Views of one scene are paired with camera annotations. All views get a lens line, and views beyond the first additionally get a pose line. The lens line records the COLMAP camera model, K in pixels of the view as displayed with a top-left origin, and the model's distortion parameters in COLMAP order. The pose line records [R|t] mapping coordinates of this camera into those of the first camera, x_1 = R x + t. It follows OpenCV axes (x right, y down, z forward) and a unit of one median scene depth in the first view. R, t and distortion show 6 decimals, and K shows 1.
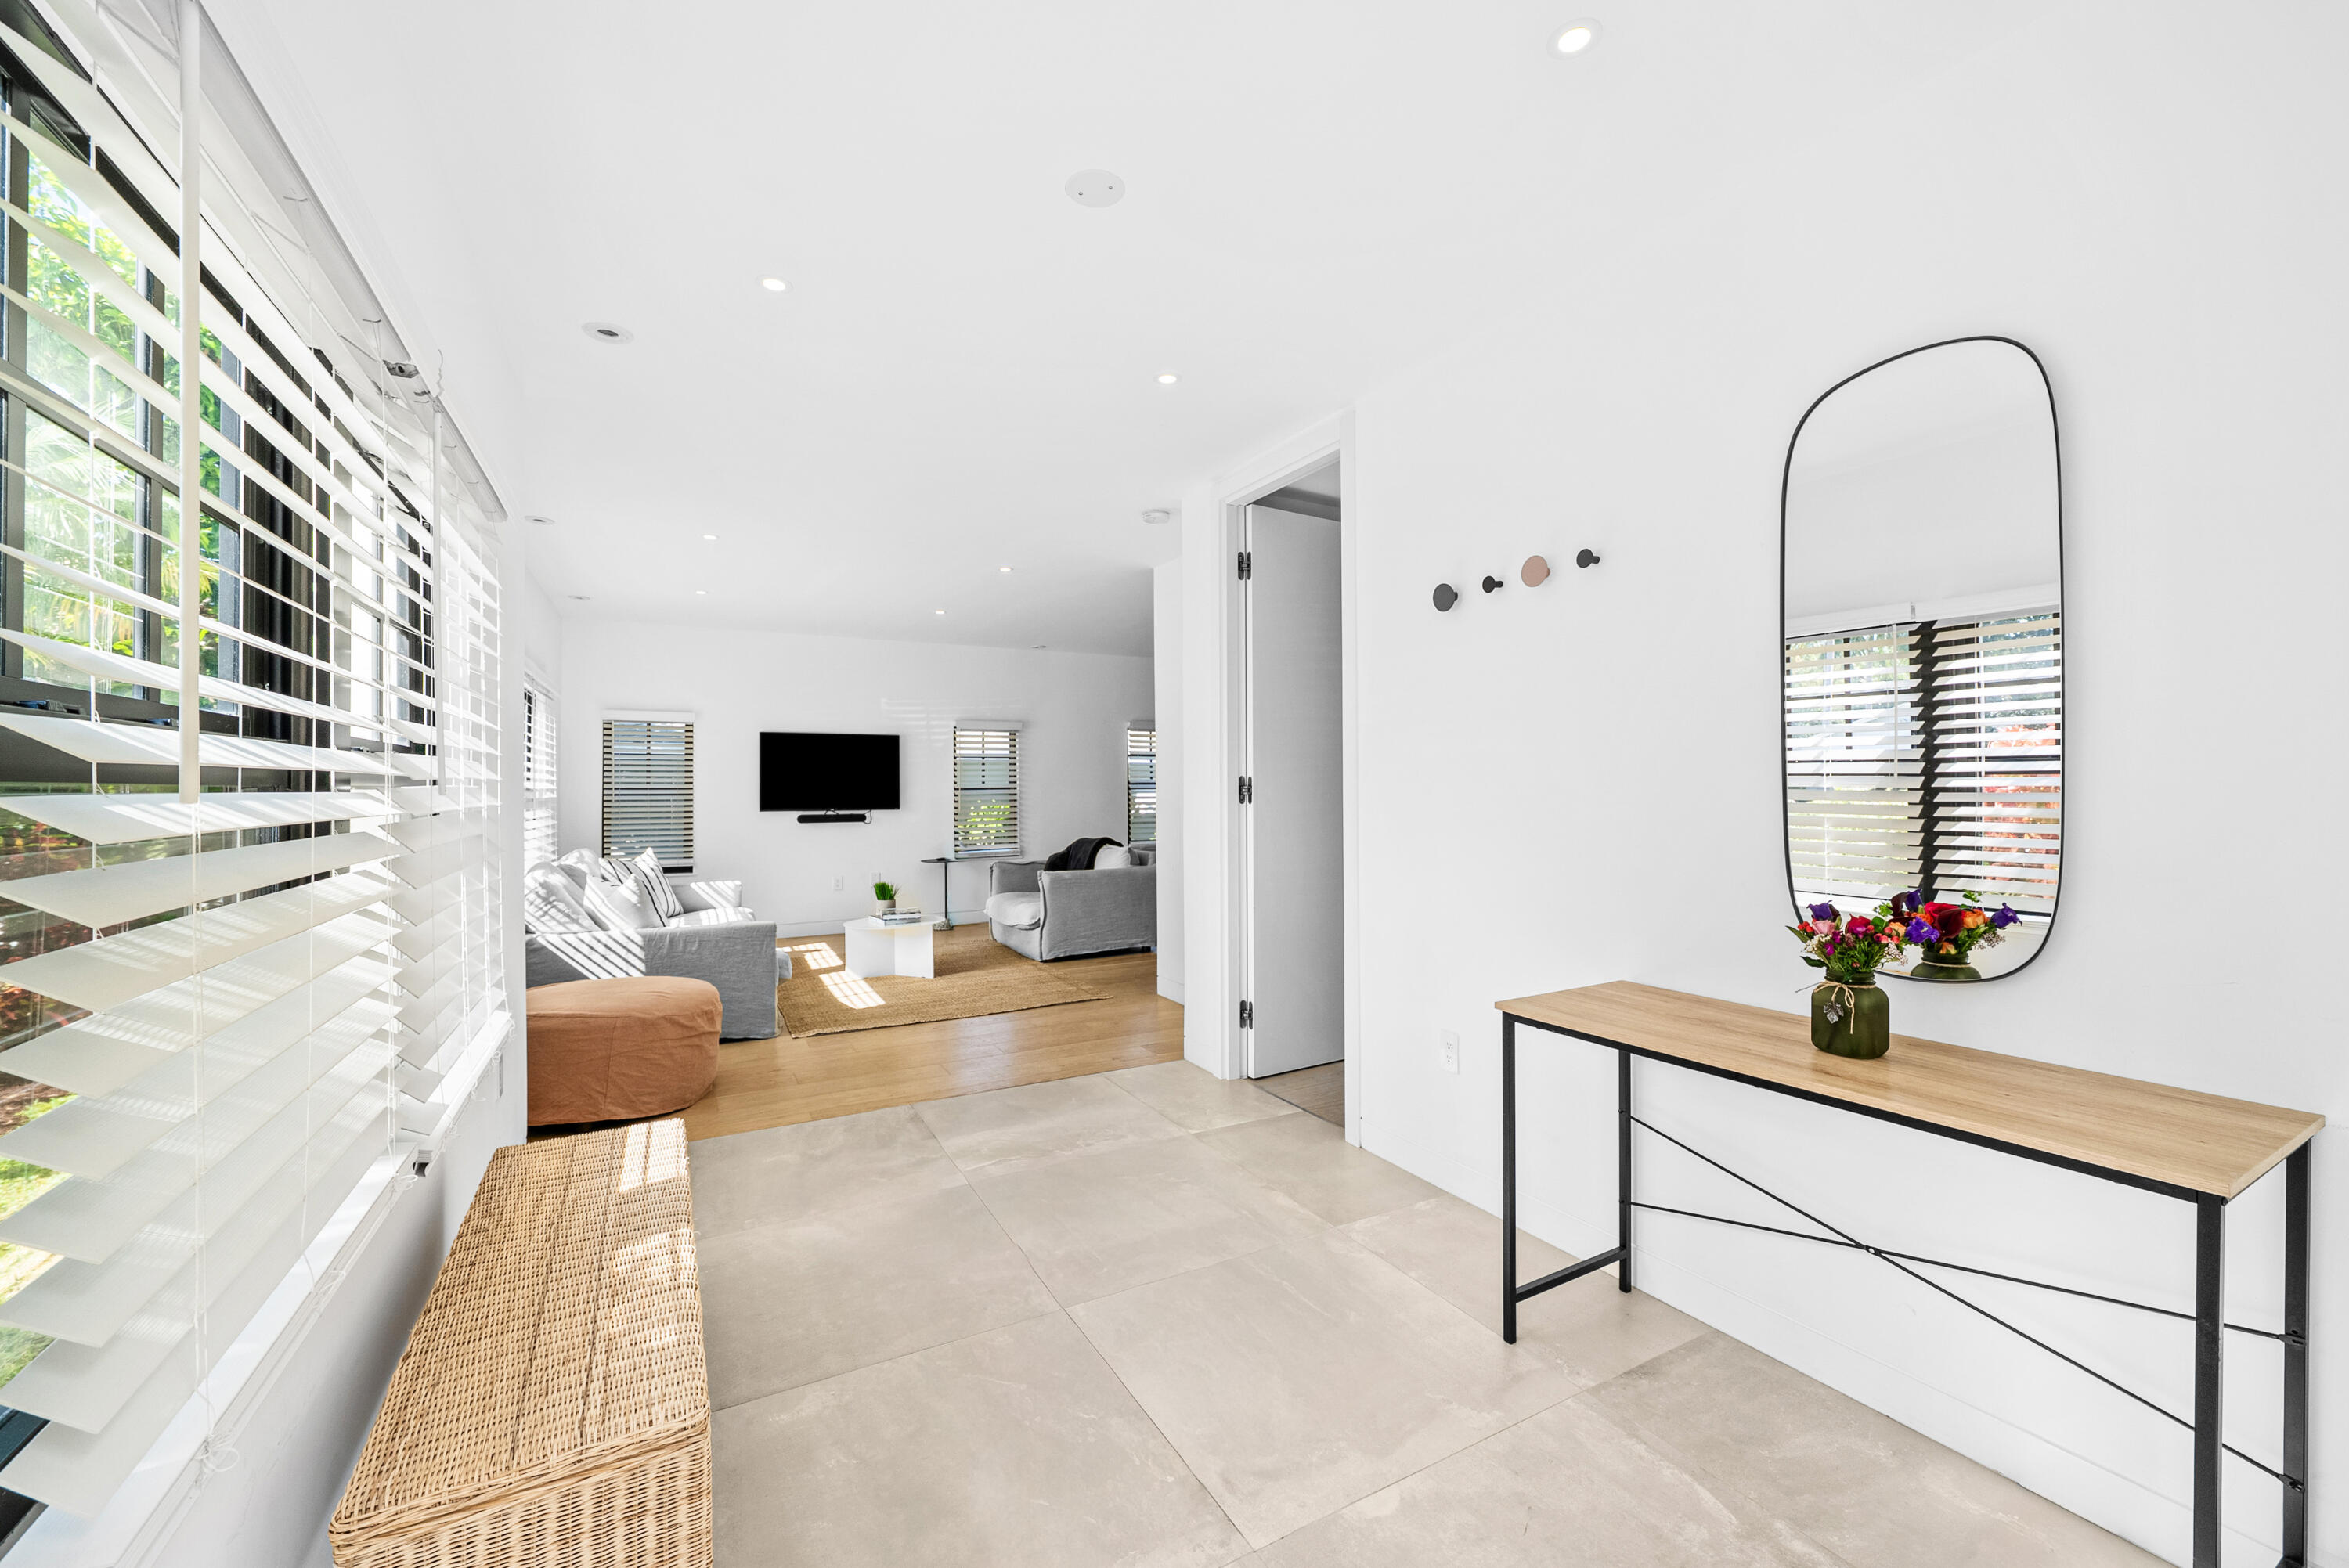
lens RADIAL K [[946.9, 0, 1175.8], [0, 946.9, 774.2], [0, 0, 1]] dist [0.008908, 0.000167]
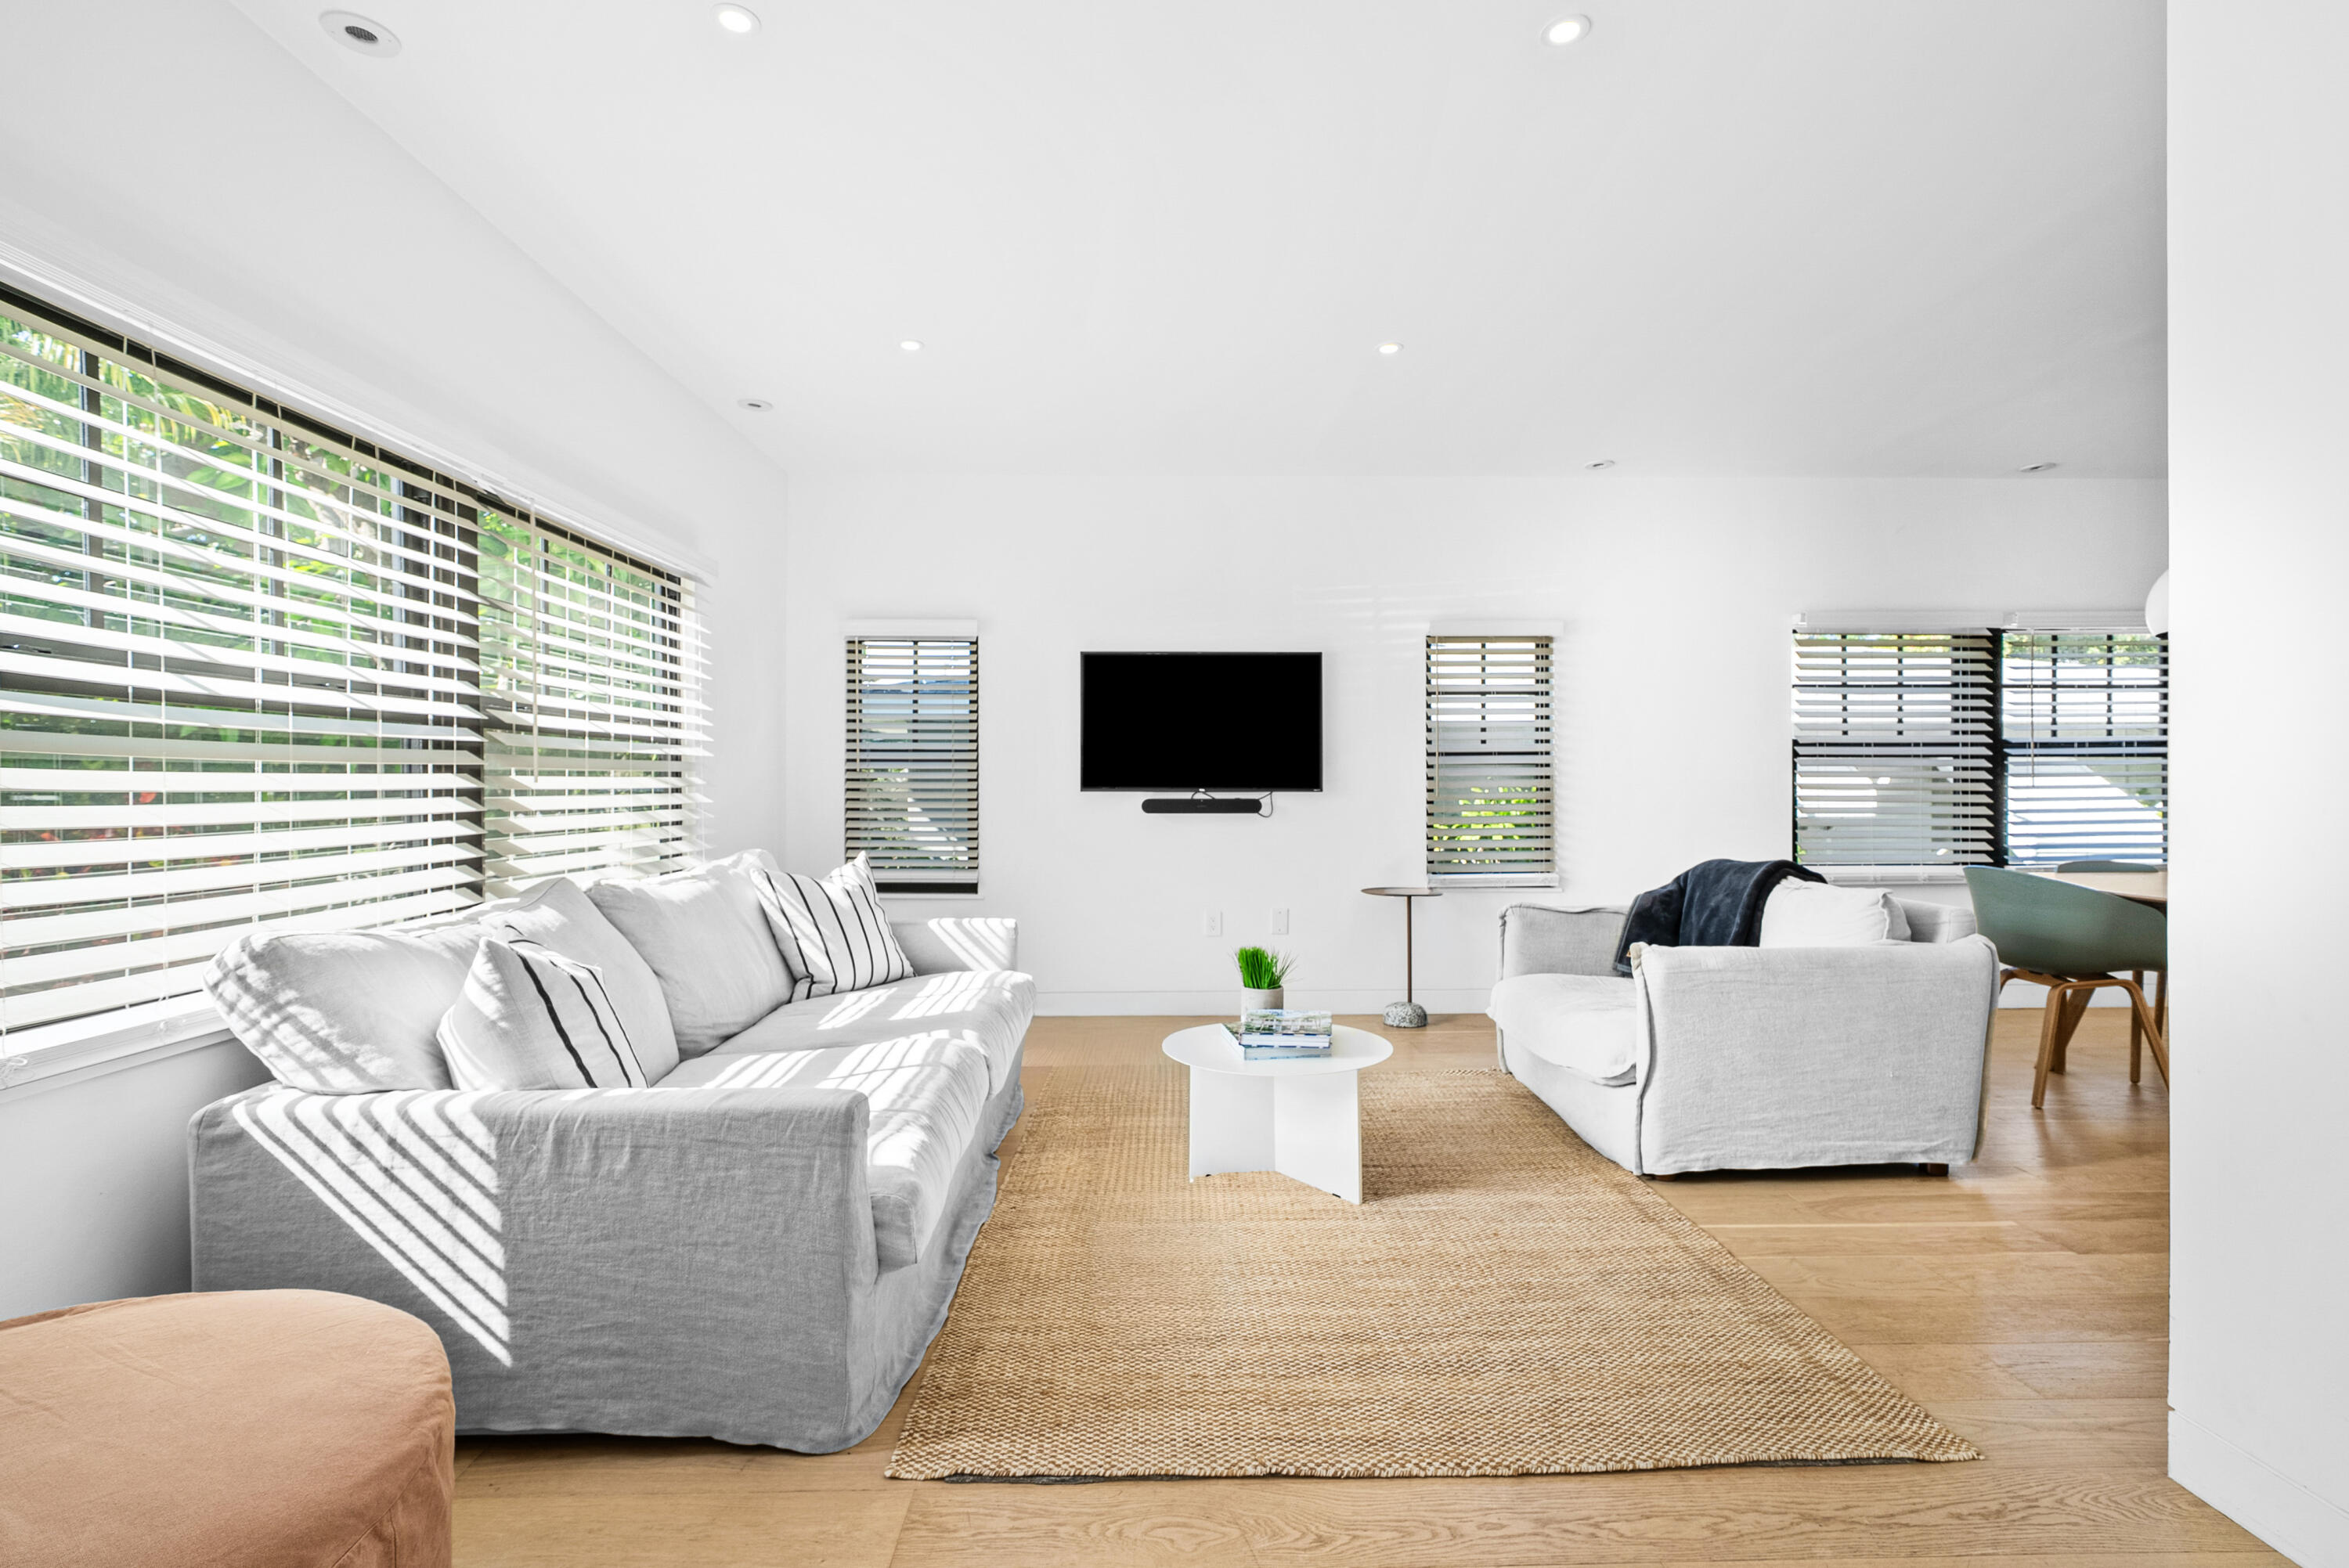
lens RADIAL K [[1099.9, 0, 1165.8], [0, 1099.9, 788.8], [0, 0, 1]] dist [0.001384, 0.000166]
pose [[0.887503, 0.007880, -0.460734, -0.094992], [0.001633, 0.999794, 0.020246, 0.025239], [0.460798, -0.018721, 0.887307, 0.453675]]
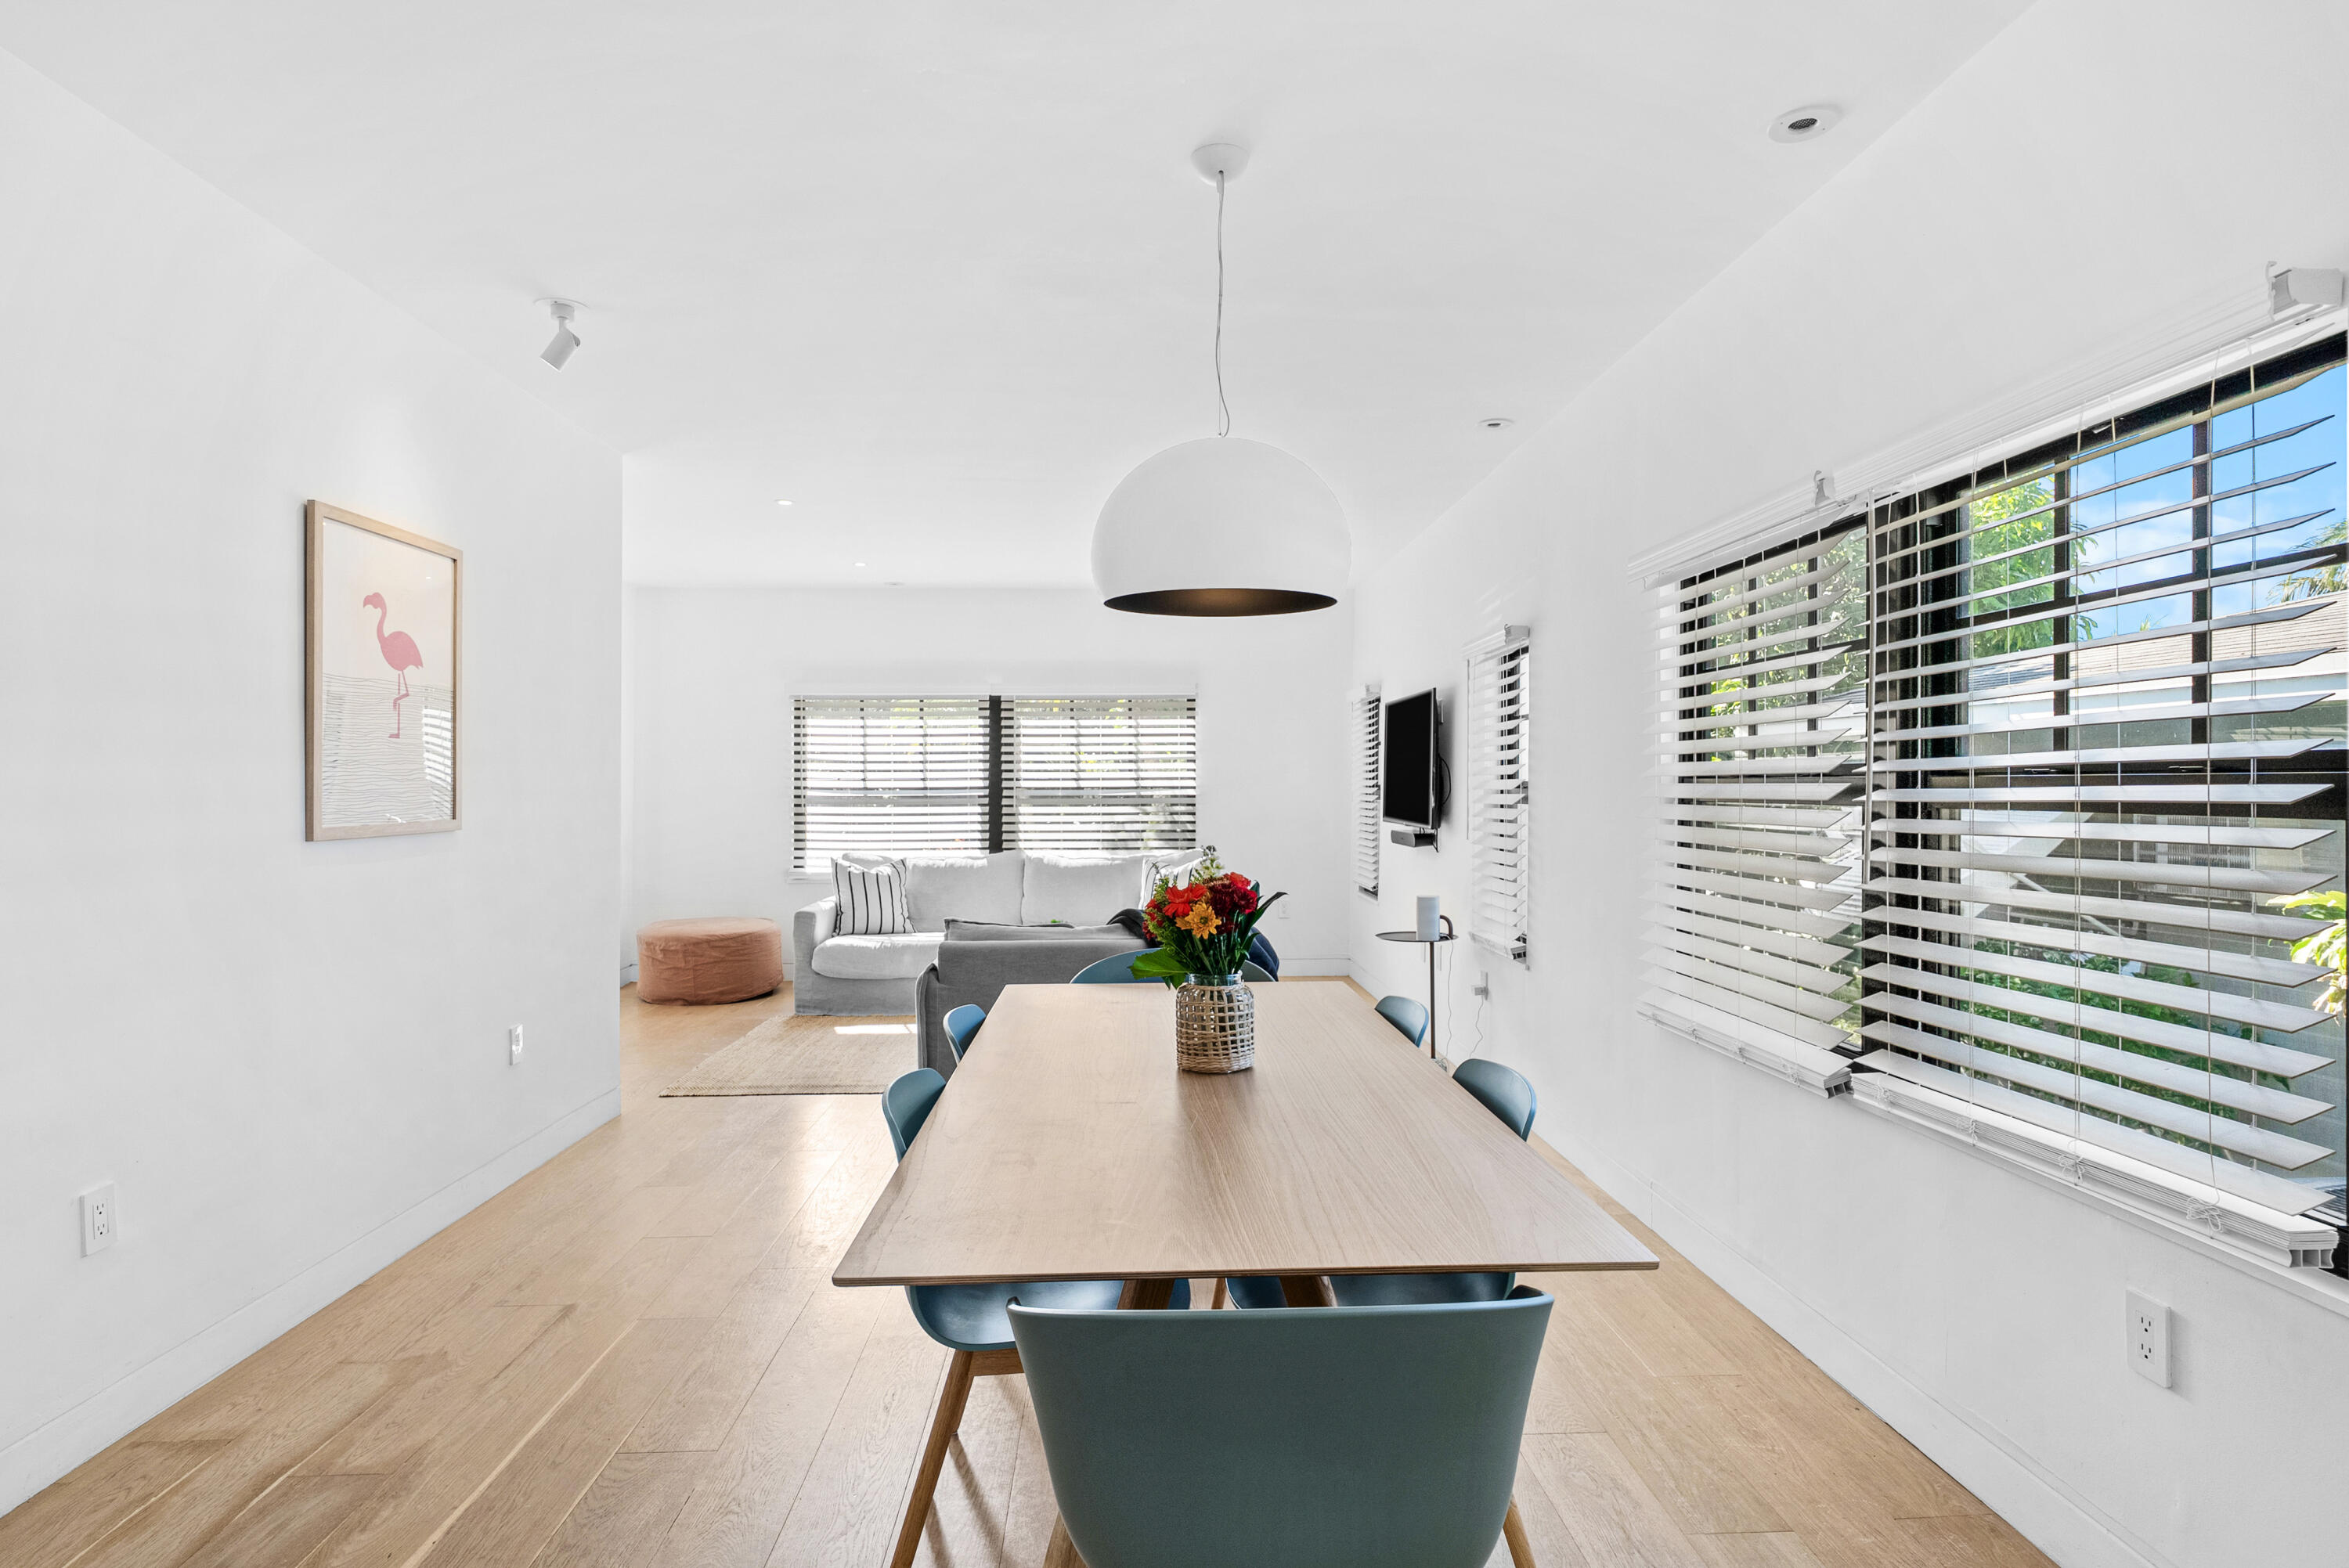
lens RADIAL K [[1192.1, 0, 1178.6], [0, 1192.1, 790.9], [0, 0, 1]] dist [-0.002659, -0.000026]
pose [[-0.442296, 0.007567, -0.896837, 0.406343], [0.020782, 0.999782, -0.001813, 0.017702], [0.896628, -0.019440, -0.442357, 1.294268]]
